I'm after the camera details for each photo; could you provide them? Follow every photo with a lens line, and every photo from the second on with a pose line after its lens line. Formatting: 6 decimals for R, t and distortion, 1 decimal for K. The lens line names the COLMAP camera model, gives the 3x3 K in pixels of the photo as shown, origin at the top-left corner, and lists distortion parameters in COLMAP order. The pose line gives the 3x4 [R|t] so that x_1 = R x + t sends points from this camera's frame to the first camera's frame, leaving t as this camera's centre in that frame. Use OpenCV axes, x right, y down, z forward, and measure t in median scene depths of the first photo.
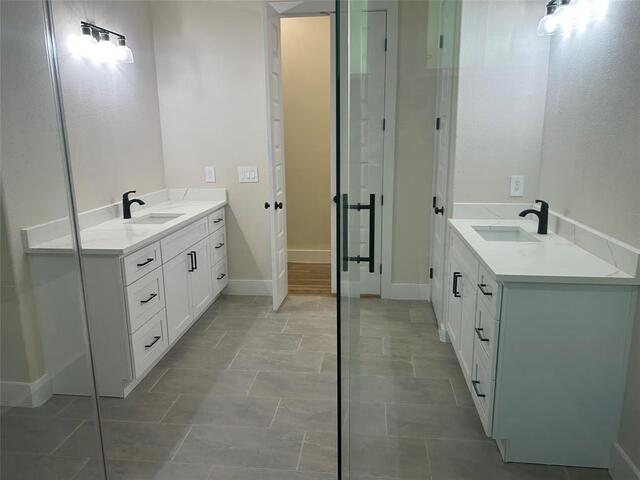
lens RADIAL K [[476.3, 0, 320.0], [0, 476.3, 240.0], [0, 0, 1]] dist [0.052052, -0.064704]
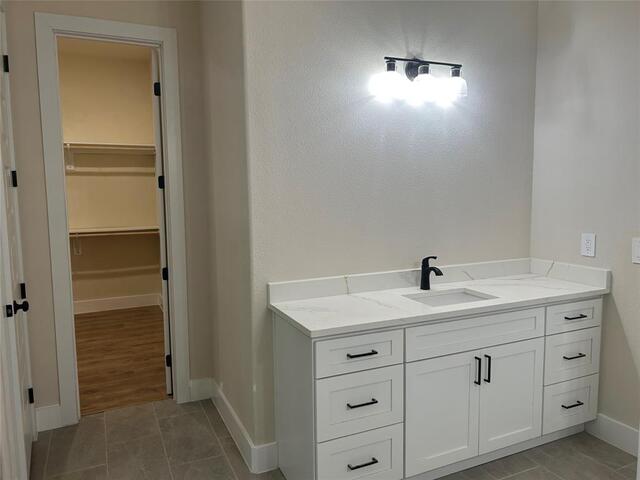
lens RADIAL K [[475.2, 0, 334.2], [0, 475.2, 237.1], [0, 0, 1]] dist [0.065468, -0.102699]
pose [[0.512911, 0.092877, -0.853403, 0.188222], [-0.183649, 0.982986, -0.003397, -0.100250], [0.838568, 0.158468, 0.521241, 0.450274]]
